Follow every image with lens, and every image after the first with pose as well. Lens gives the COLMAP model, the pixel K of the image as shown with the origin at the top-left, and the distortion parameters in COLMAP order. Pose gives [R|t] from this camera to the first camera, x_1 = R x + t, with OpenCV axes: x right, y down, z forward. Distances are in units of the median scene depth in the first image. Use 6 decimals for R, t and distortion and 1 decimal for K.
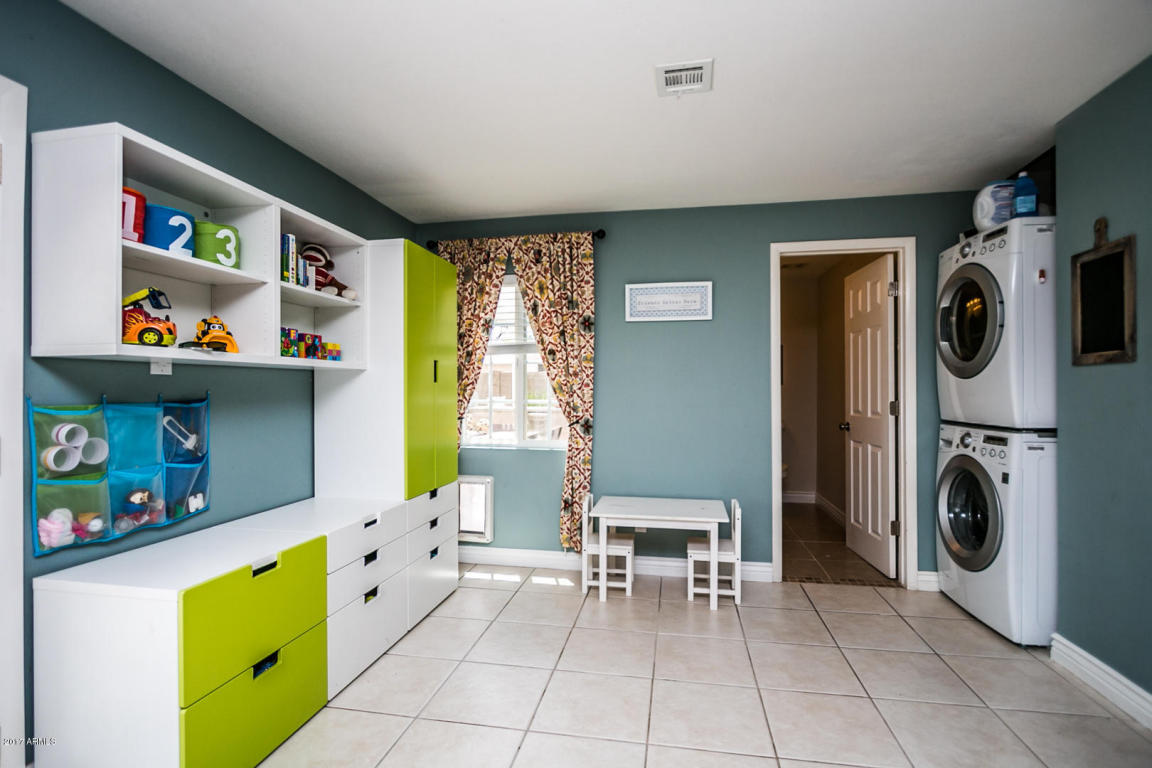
lens RADIAL K [[541.2, 0, 576.4], [0, 541.2, 385.6], [0, 0, 1]] dist [-0.015583, 0.002094]
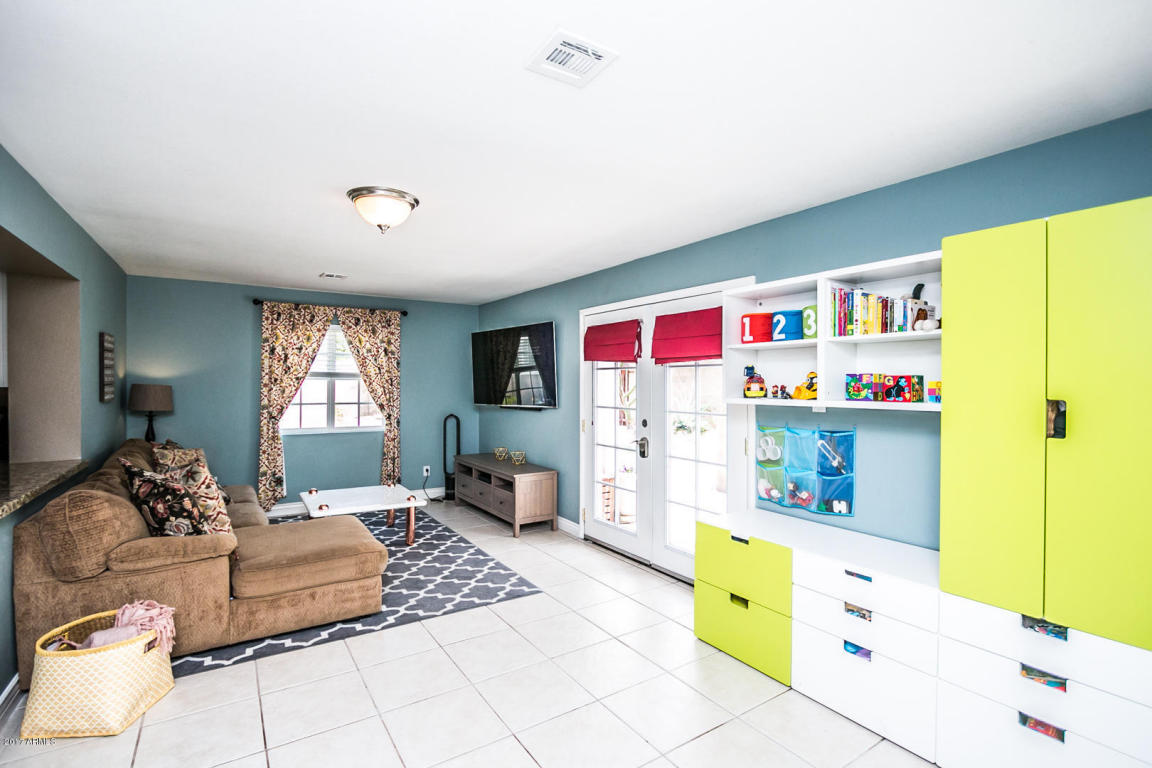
lens RADIAL K [[541.2, 0, 583.8], [0, 541.2, 381.0], [0, 0, 1]] dist [-0.015583, 0.002094]
pose [[-0.714842, 0.001611, -0.699284, 0.717810], [0.006752, 0.999967, -0.004598, -0.099542], [0.699254, -0.008008, -0.714829, 1.540370]]
